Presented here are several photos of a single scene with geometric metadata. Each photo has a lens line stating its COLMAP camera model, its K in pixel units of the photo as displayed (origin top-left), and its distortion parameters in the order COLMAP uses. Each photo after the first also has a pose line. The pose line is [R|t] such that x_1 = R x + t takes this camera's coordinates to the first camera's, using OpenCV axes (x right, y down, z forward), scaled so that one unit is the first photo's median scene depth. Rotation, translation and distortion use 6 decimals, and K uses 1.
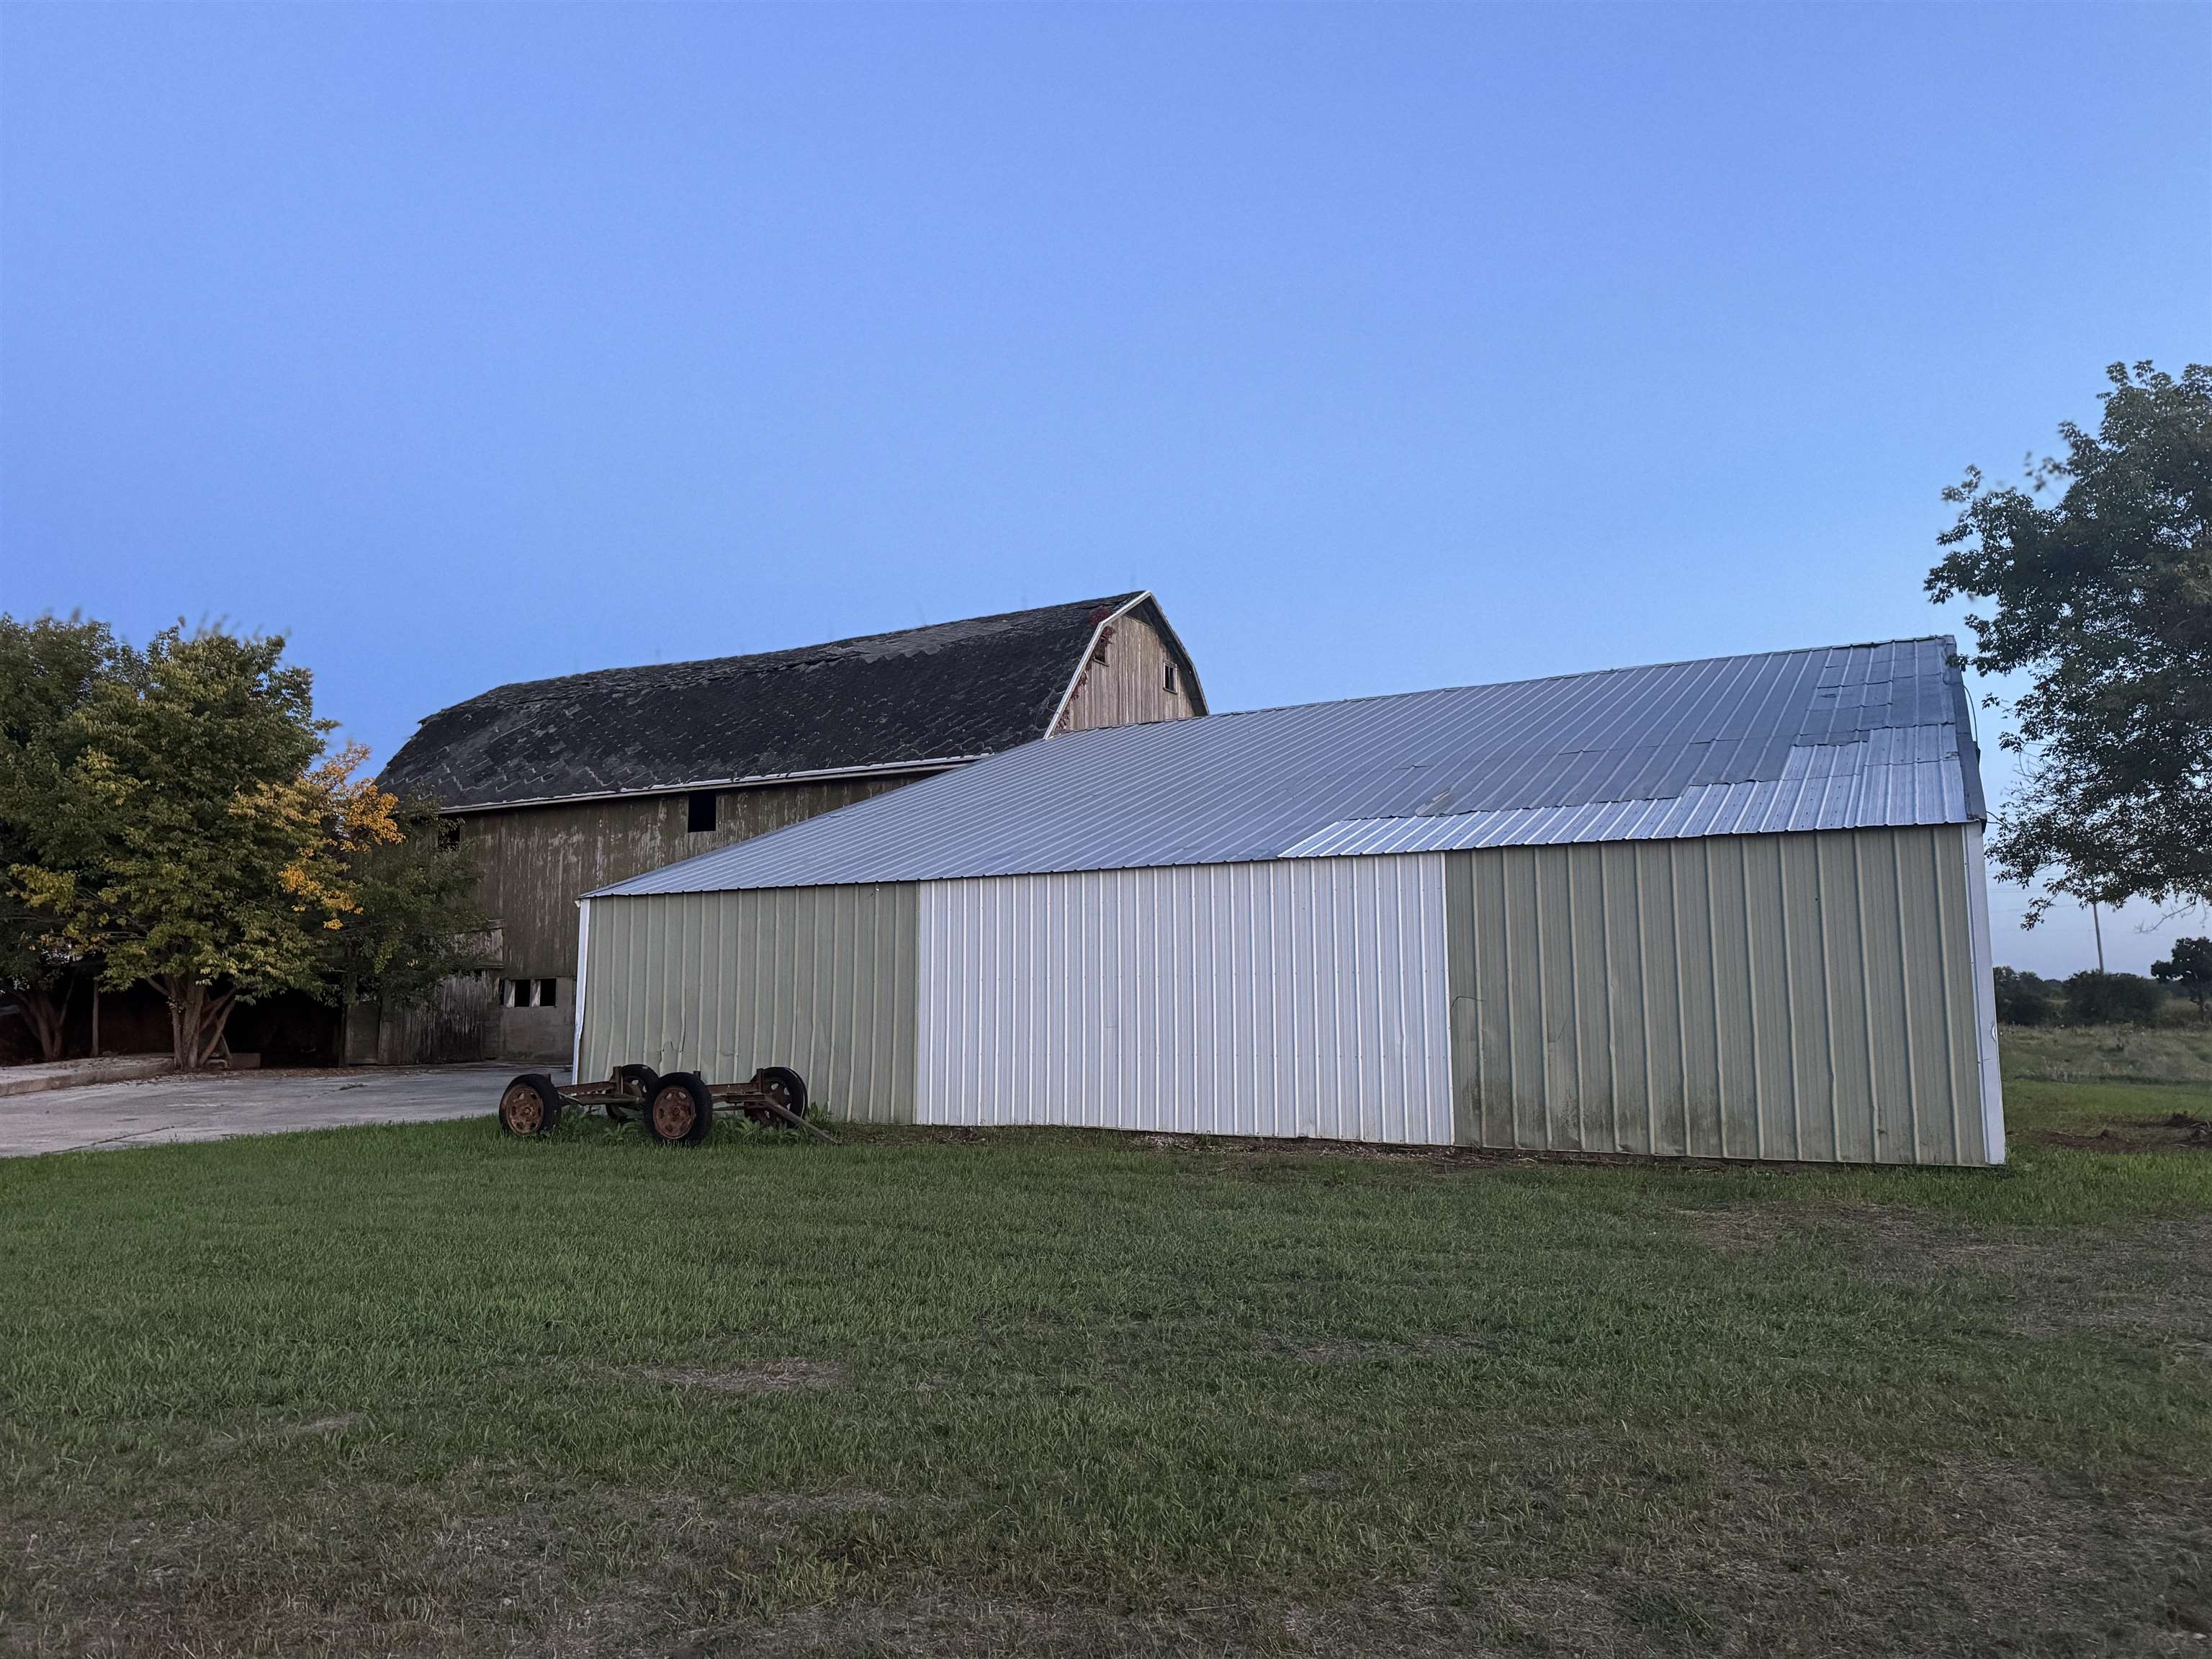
lens RADIAL K [[1524.9, 0, 1130.6], [0, 1524.9, 824.6], [0, 0, 1]] dist [0.087709, -0.029878]
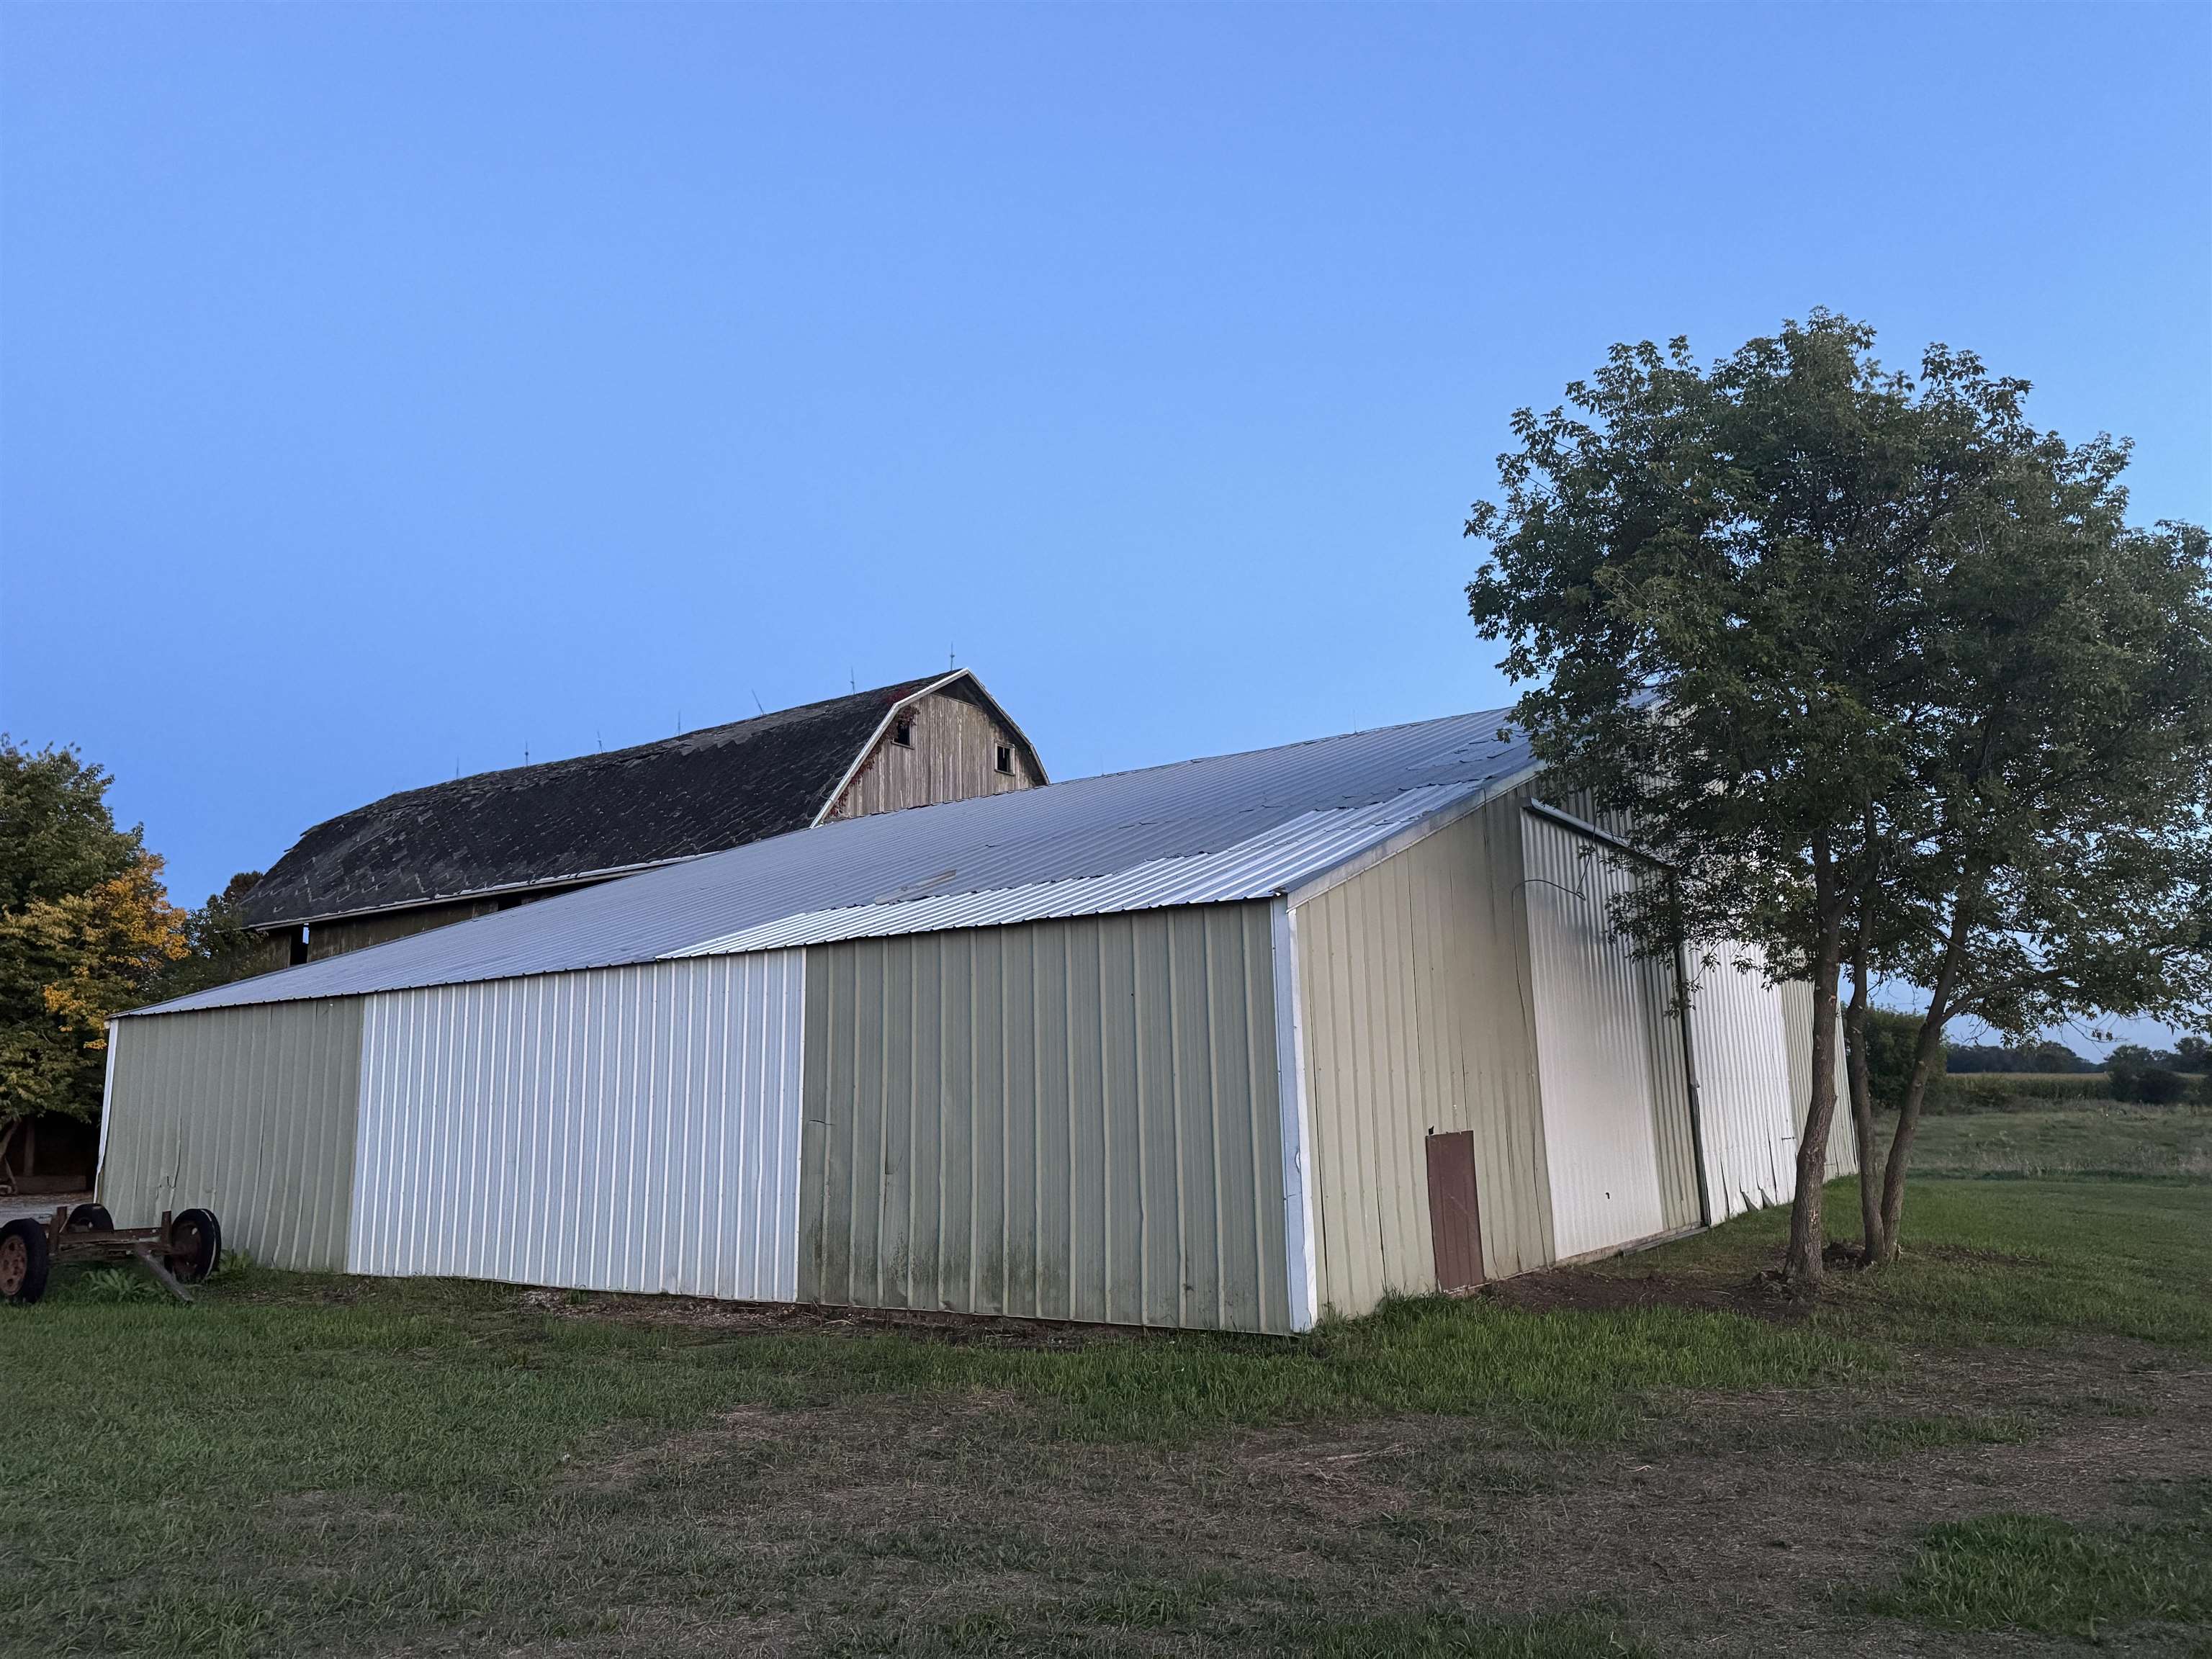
lens RADIAL K [[1524.9, 0, 1092.8], [0, 1524.9, 845.7], [0, 0, 1]] dist [0.087709, -0.029878]
pose [[0.994098, -0.034115, -0.102981, 0.217482], [0.029623, 0.998555, -0.044846, 0.002209], [0.104362, 0.041531, 0.993672, 0.083687]]
